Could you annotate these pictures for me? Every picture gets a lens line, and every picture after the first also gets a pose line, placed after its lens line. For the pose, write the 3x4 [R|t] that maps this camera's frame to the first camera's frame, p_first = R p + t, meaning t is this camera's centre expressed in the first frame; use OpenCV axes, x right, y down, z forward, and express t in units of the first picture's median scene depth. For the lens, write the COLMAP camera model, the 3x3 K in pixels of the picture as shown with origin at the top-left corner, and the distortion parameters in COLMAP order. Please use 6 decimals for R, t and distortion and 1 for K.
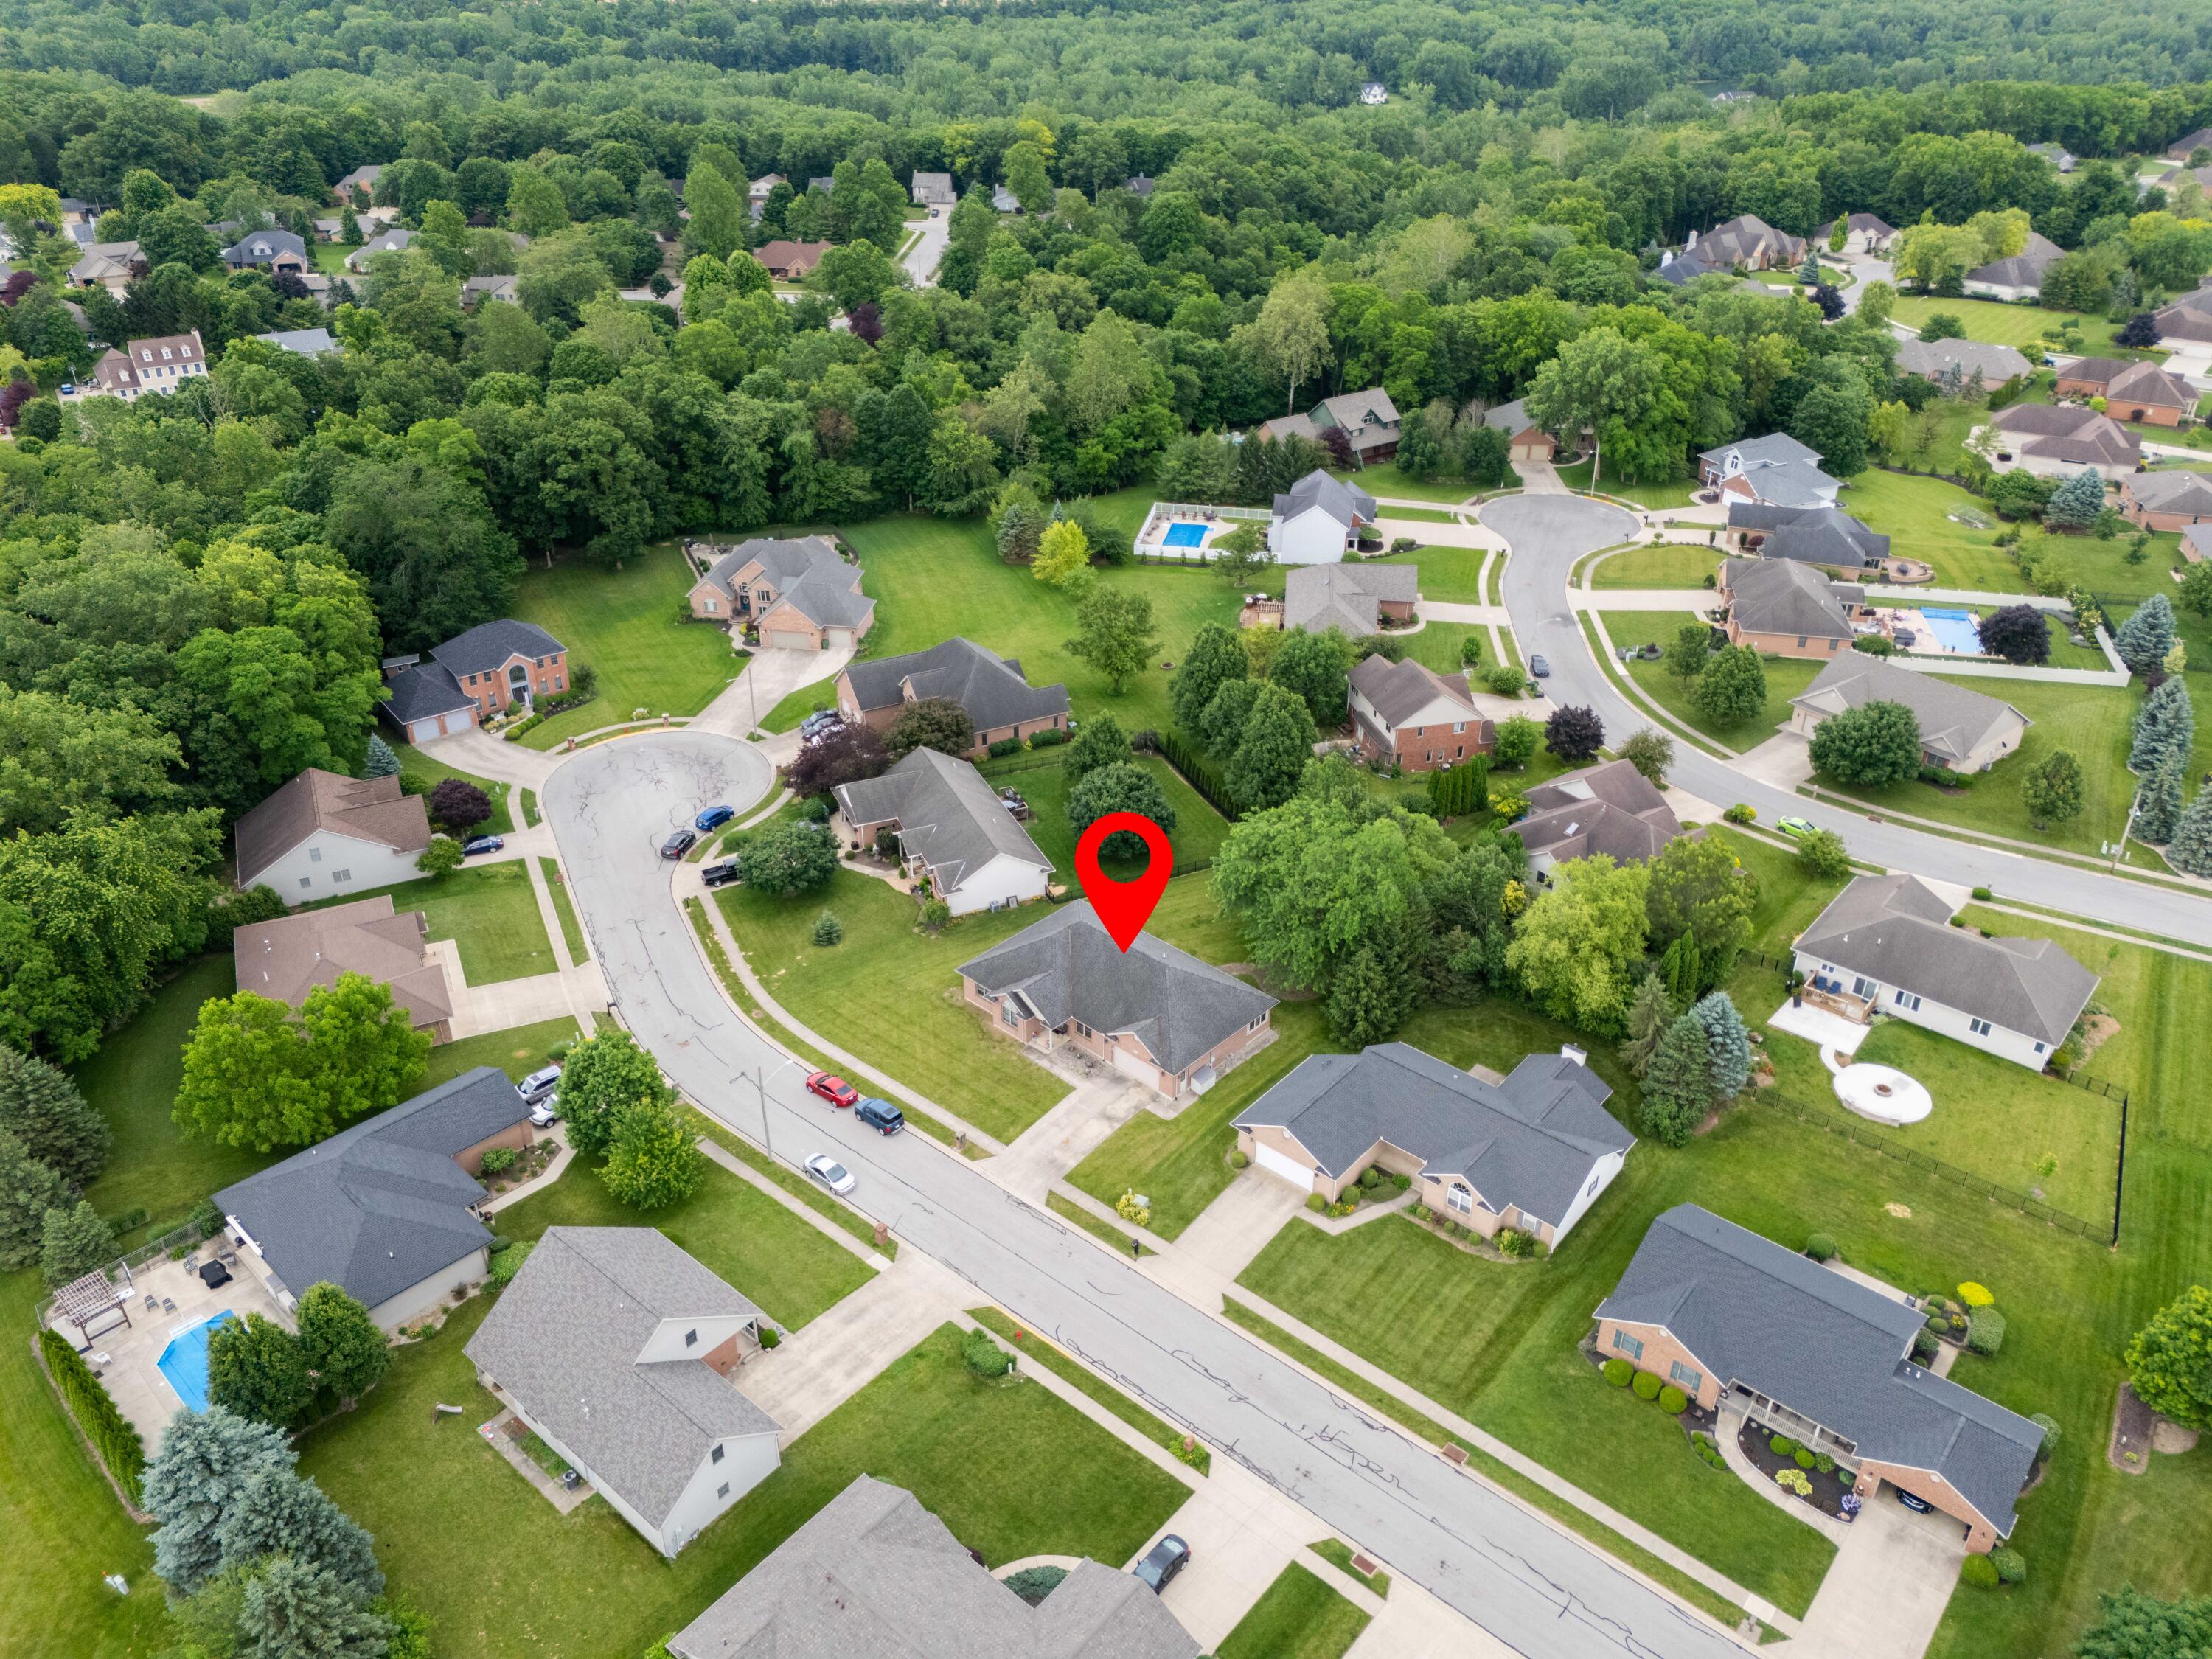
lens RADIAL K [[1623.4, 0, 1107.6], [0, 1623.4, 824.4], [0, 0, 1]] dist [0.084084, -0.081982]
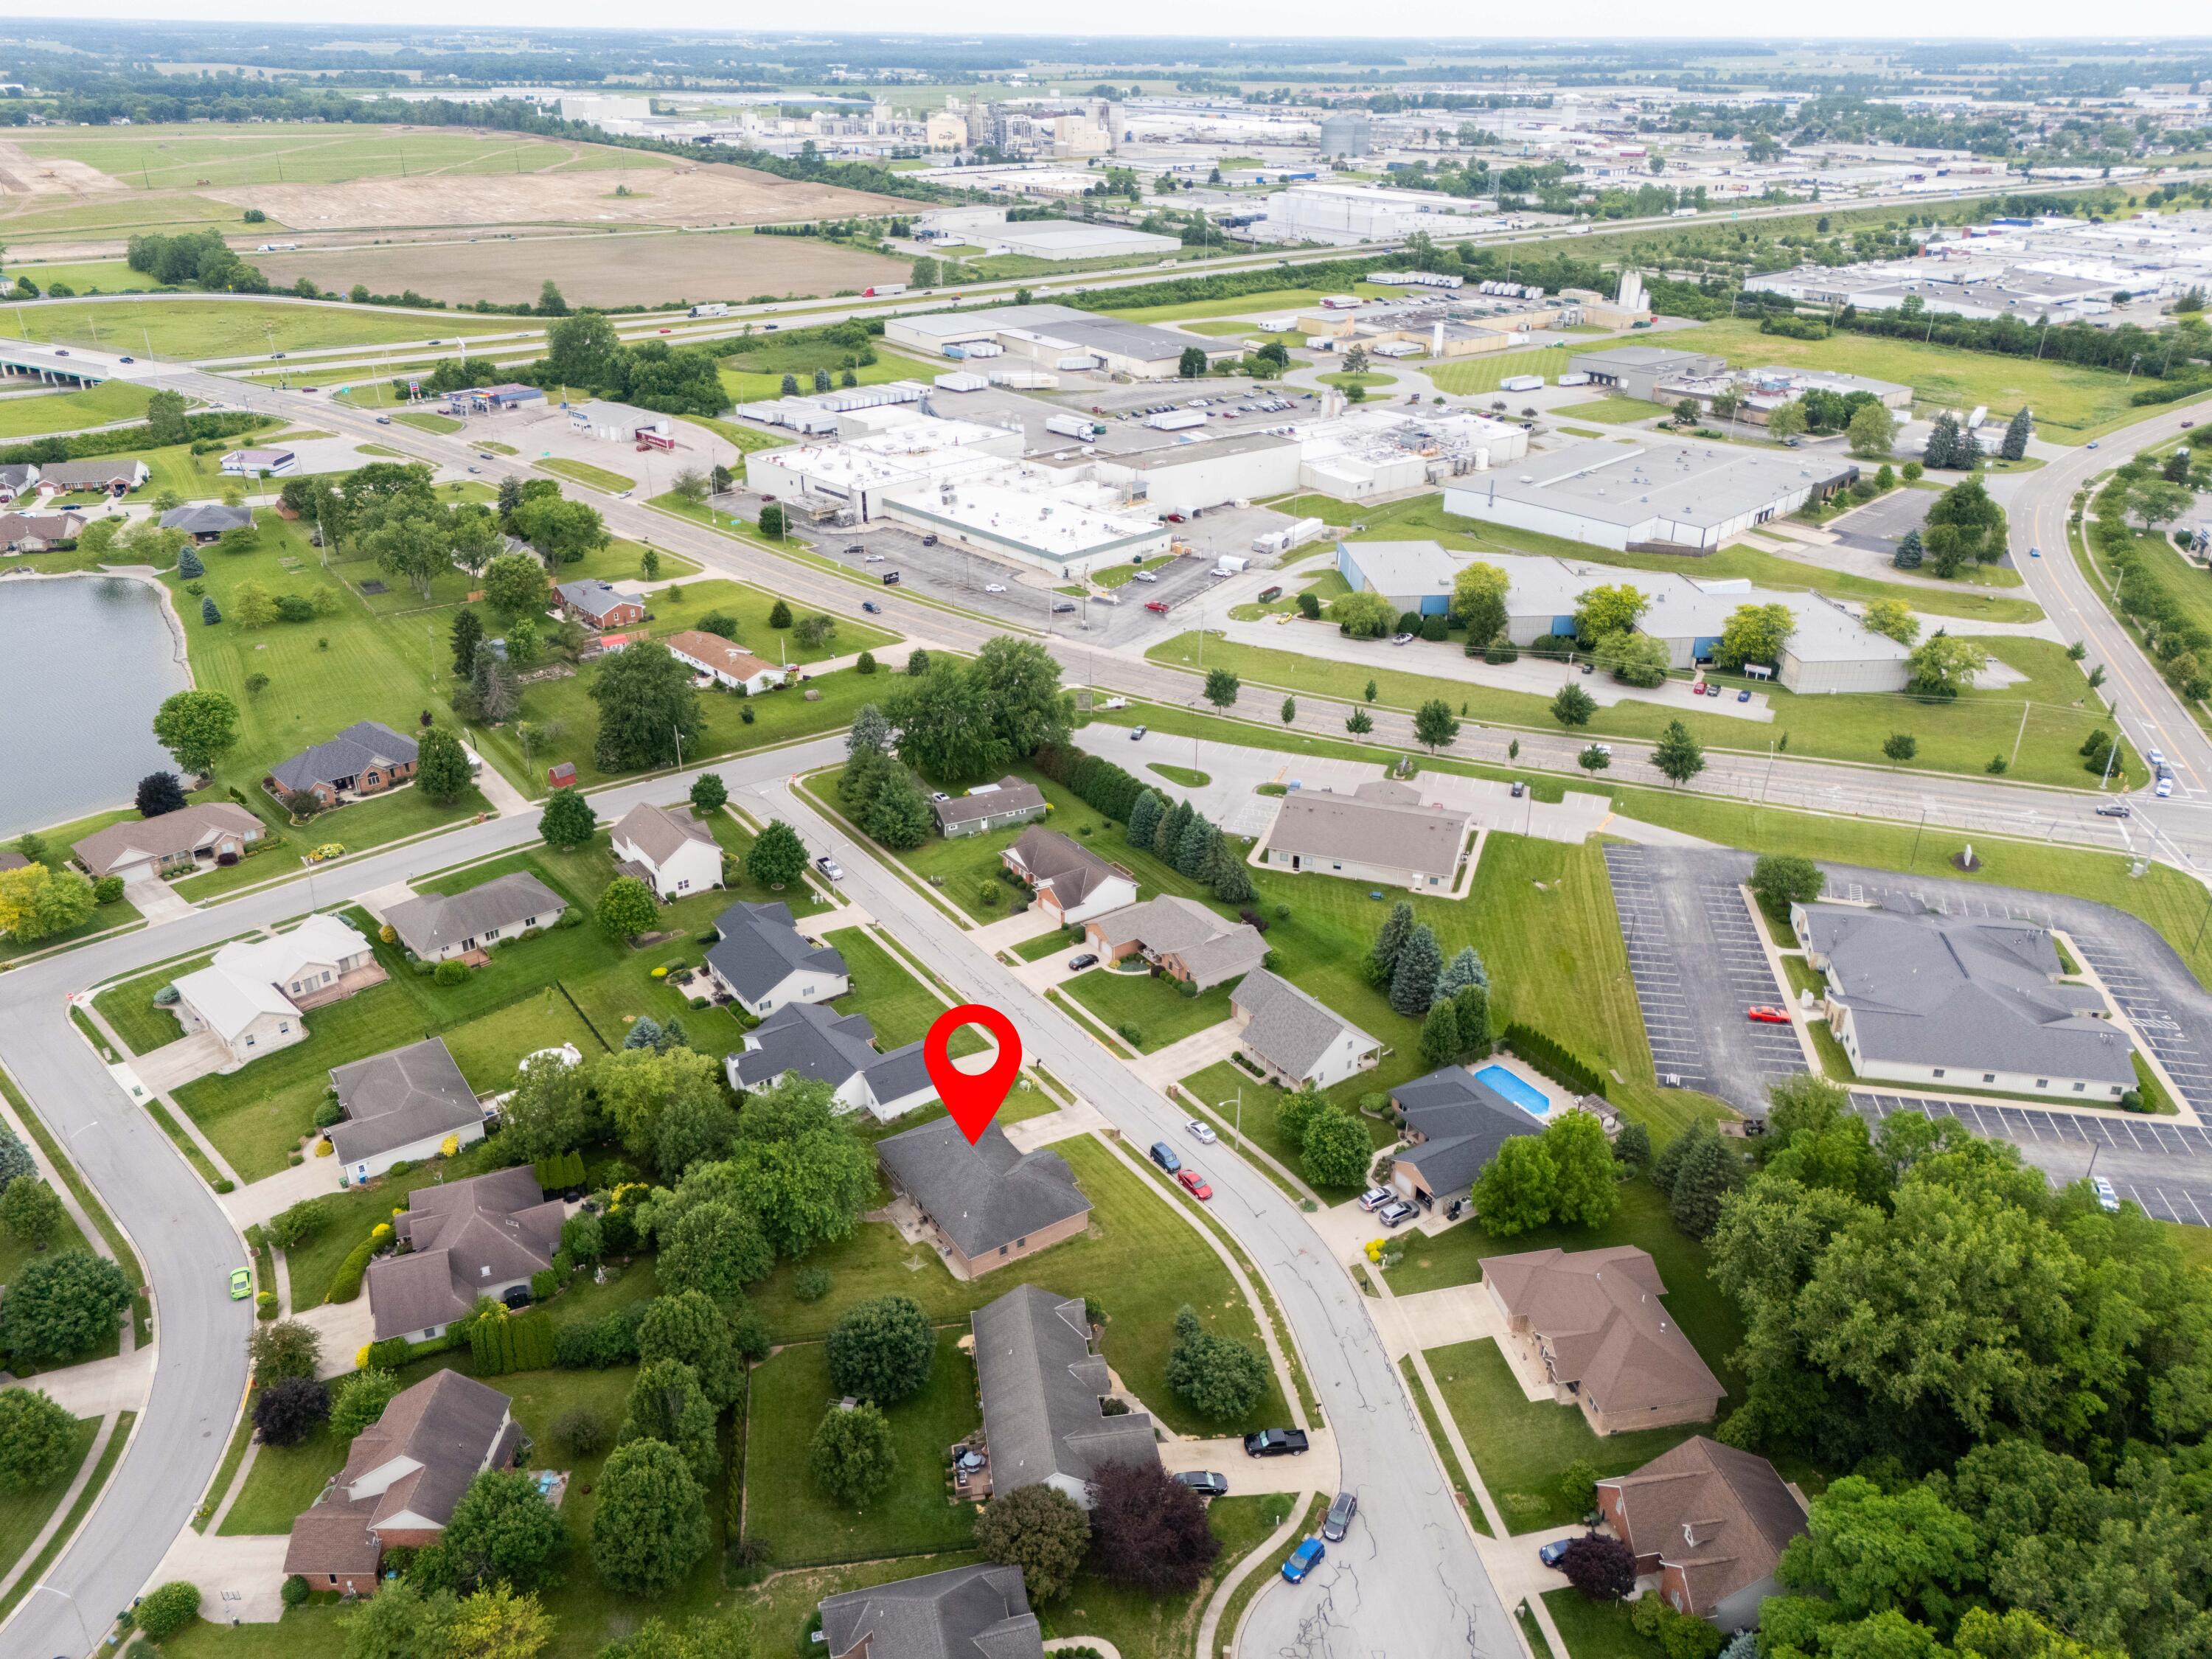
lens RADIAL K [[1623.4, 0, 1107.6], [0, 1623.4, 824.4], [0, 0, 1]] dist [0.084084, -0.081982]
pose [[-0.968387, -0.118465, 0.219528, -0.361574], [0.114612, 0.570353, 0.813364, -1.158672], [-0.221563, 0.812812, -0.538745, 1.489517]]
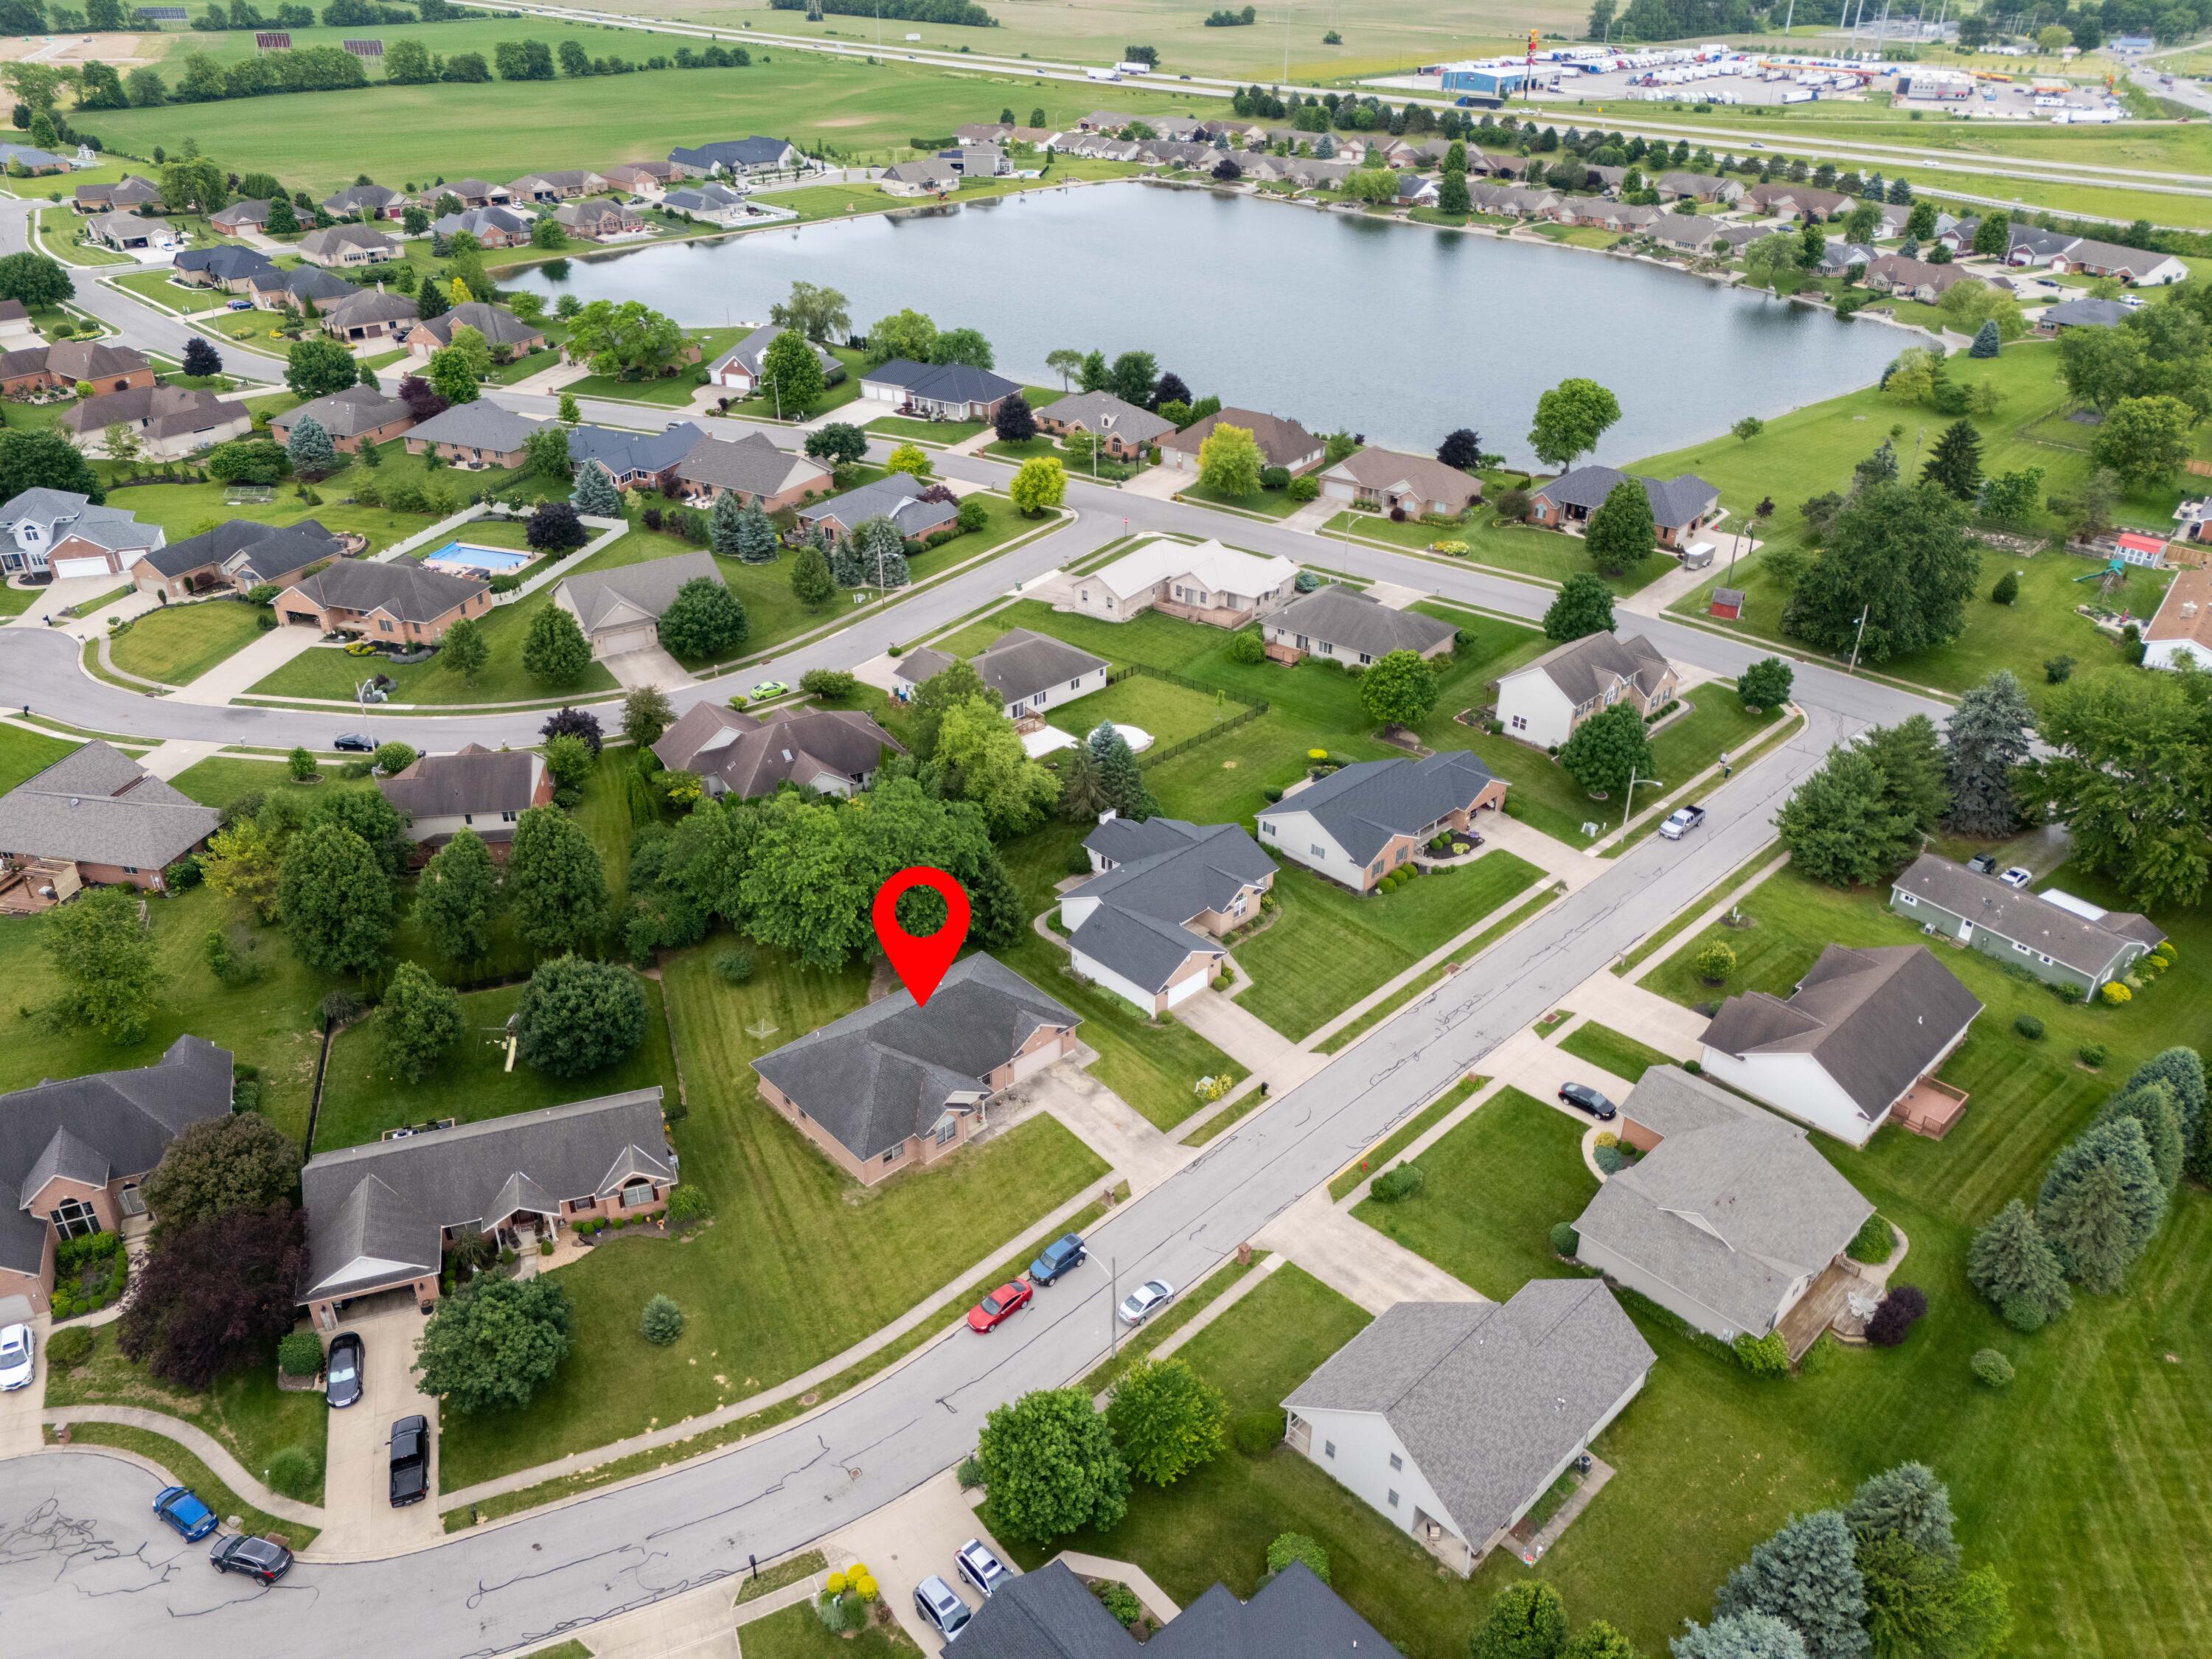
lens RADIAL K [[1623.4, 0, 1107.6], [0, 1623.4, 824.4], [0, 0, 1]] dist [0.084084, -0.081982]
pose [[0.085934, -0.501122, 0.861099, -0.751494], [0.487420, 0.774947, 0.402343, -0.337896], [-0.868929, 0.385142, 0.310851, 0.574530]]
